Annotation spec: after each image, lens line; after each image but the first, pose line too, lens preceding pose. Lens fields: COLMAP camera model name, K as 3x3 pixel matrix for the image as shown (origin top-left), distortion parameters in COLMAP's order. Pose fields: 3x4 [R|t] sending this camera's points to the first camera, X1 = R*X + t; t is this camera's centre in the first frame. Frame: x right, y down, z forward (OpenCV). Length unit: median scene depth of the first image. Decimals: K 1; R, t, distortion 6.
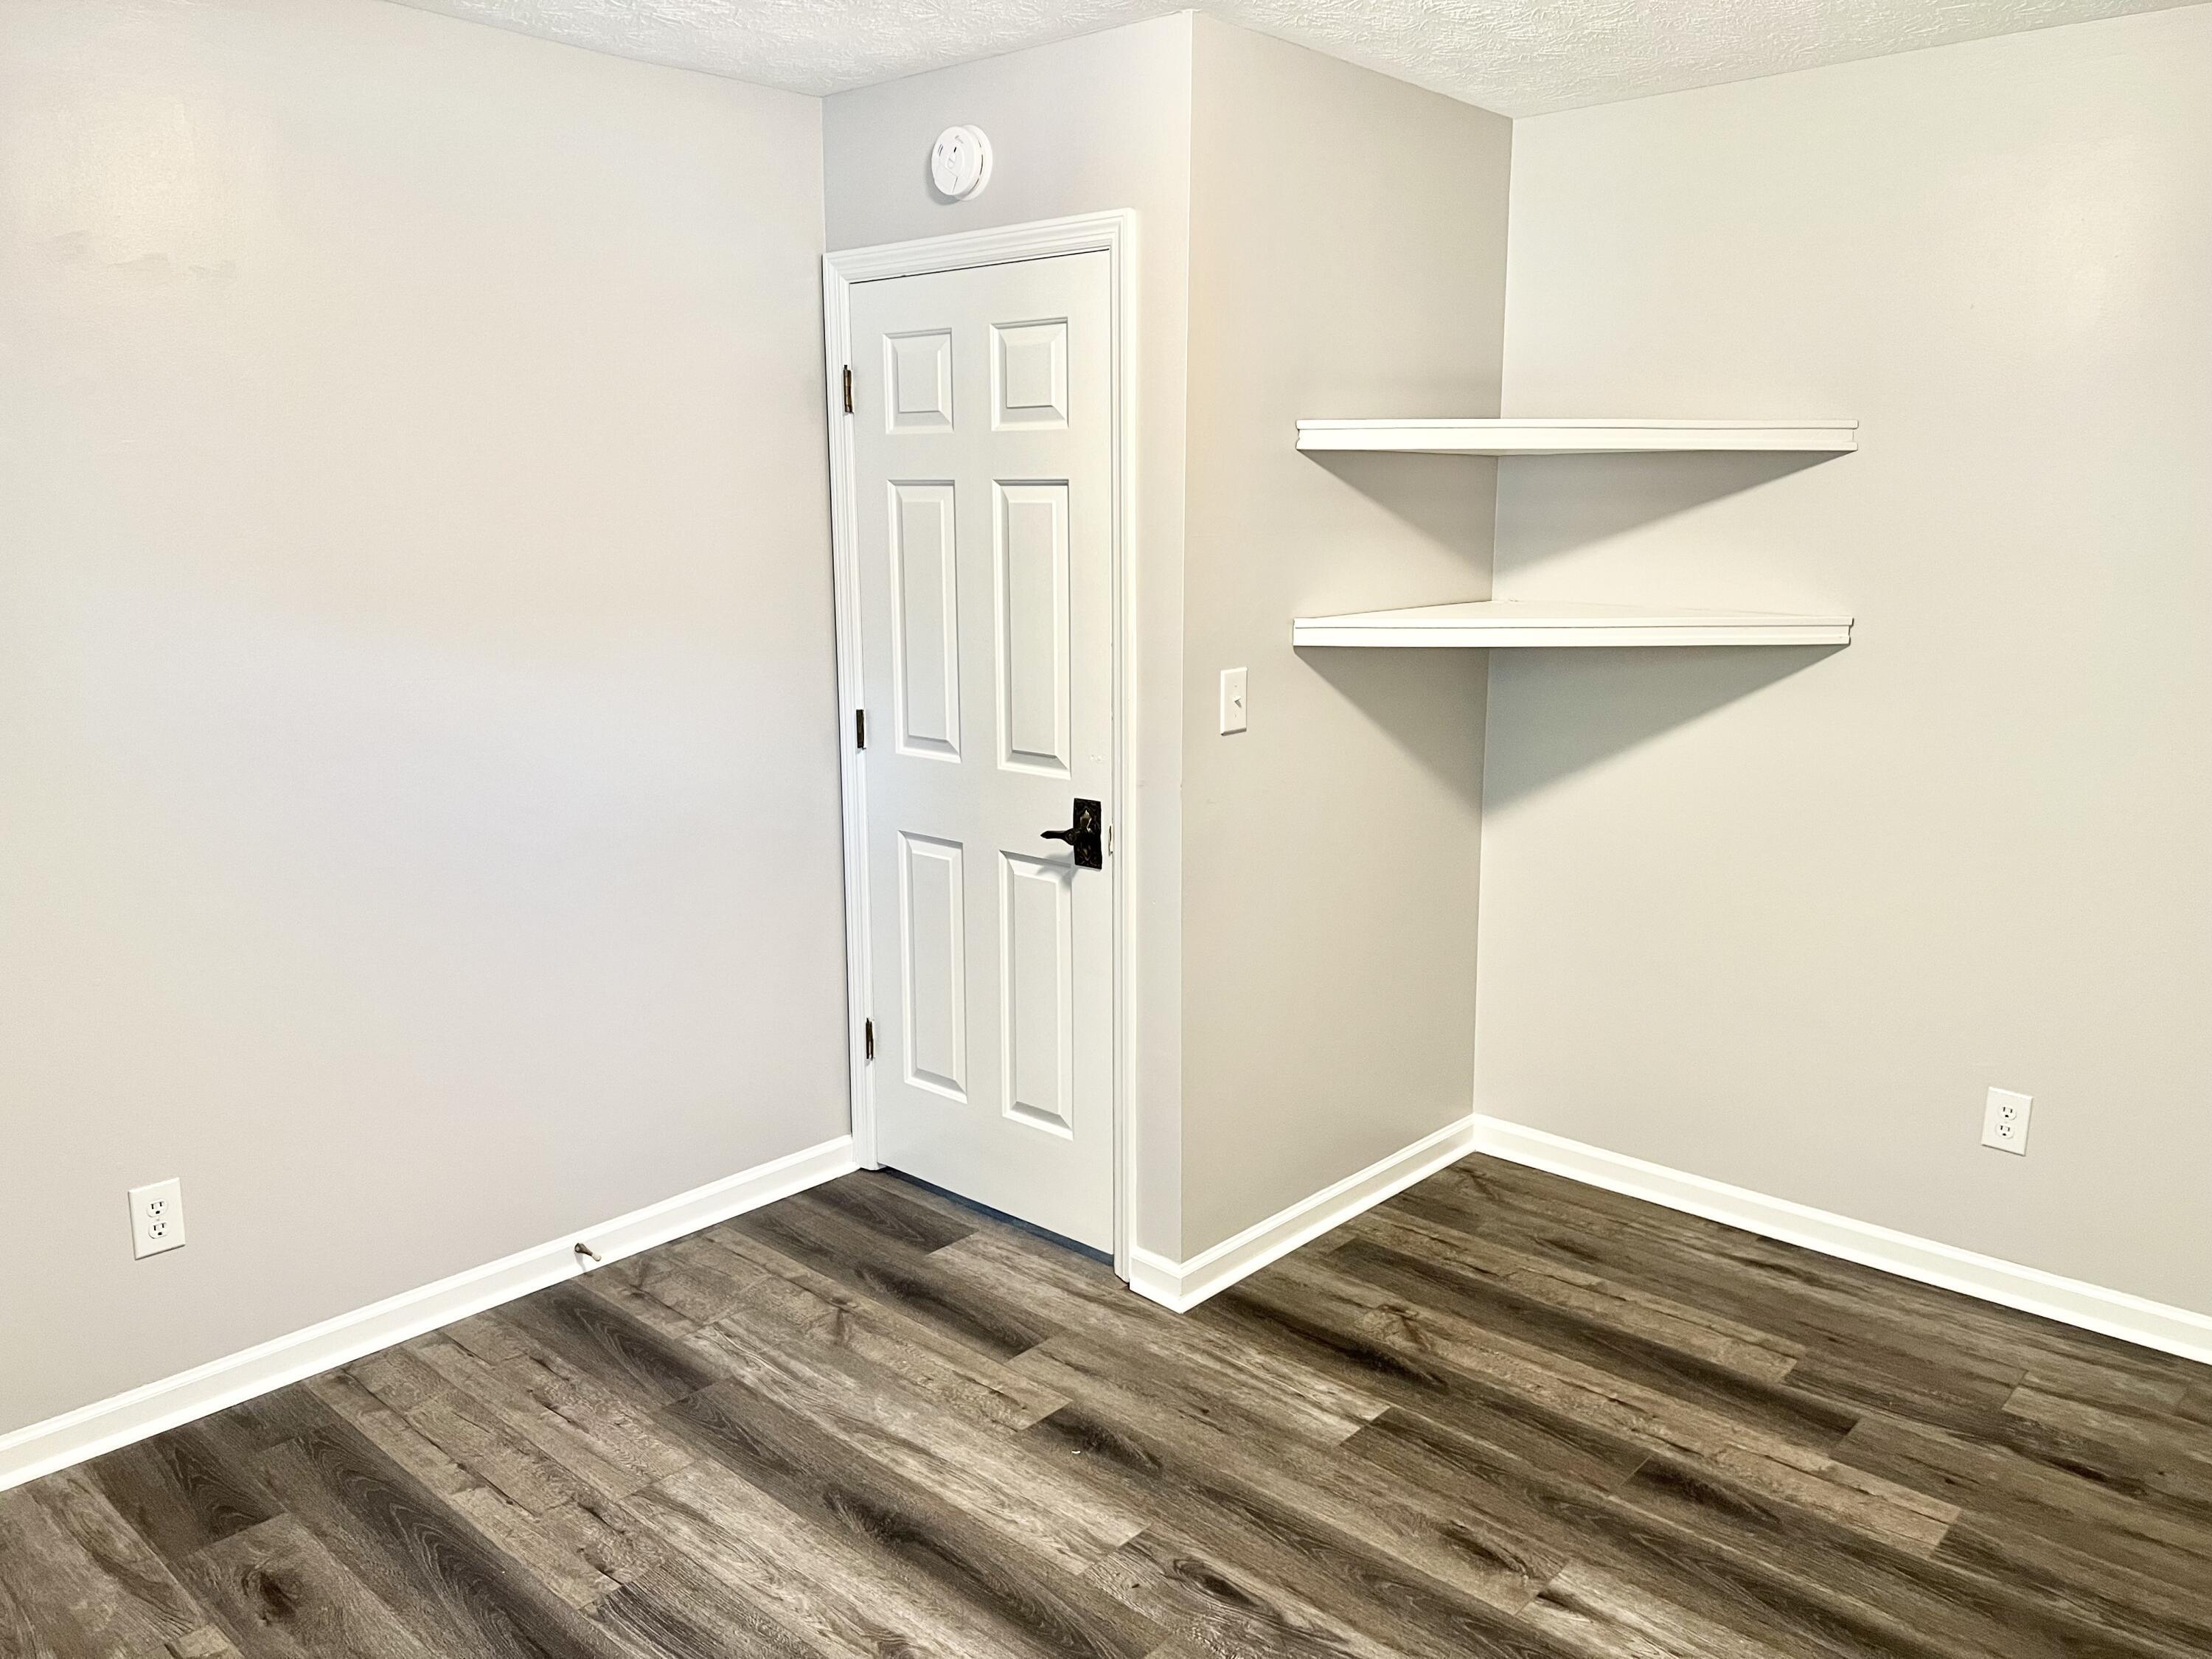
lens RADIAL K [[1689.8, 0, 1103.8], [0, 1689.8, 789.1], [0, 0, 1]] dist [0.055366, -0.062953]
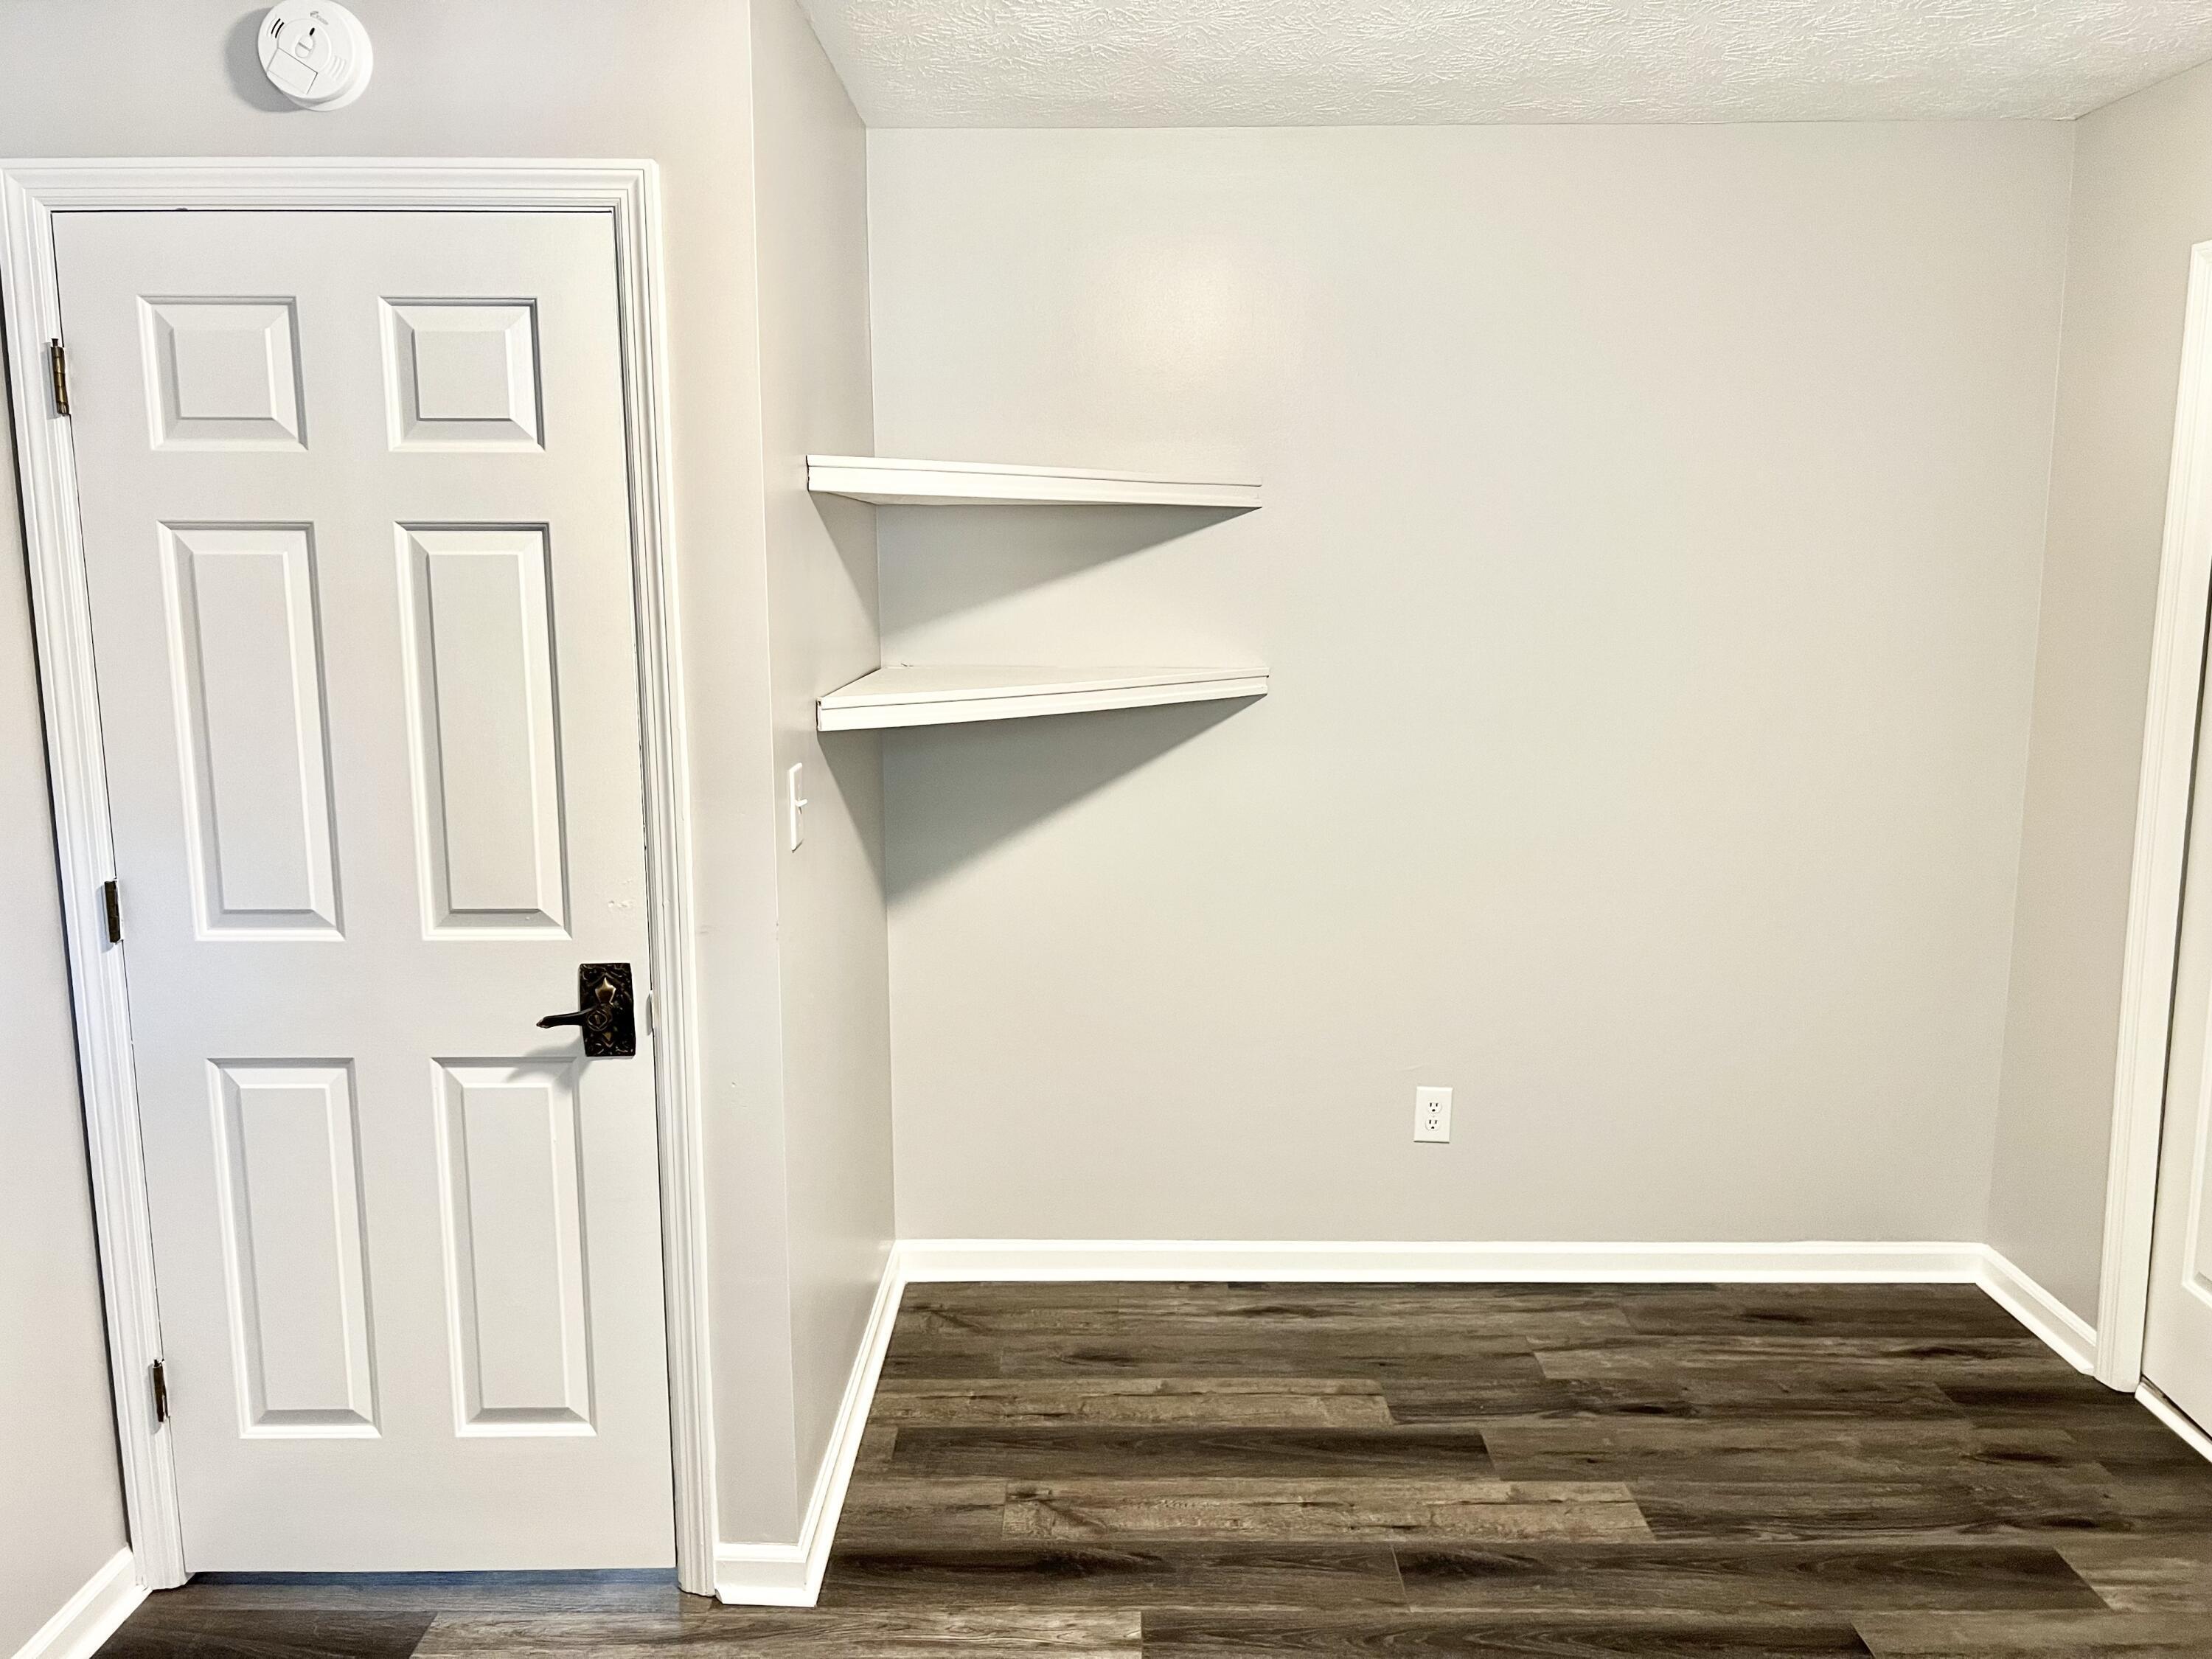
lens RADIAL K [[1689.8, 0, 1142.1], [0, 1689.8, 795.3], [0, 0, 1]] dist [0.055366, -0.062953]
pose [[0.736797, -0.098111, 0.668957, -0.317227], [0.114388, 0.993241, 0.019683, -0.053014], [-0.666367, 0.062019, 0.743040, 0.295891]]
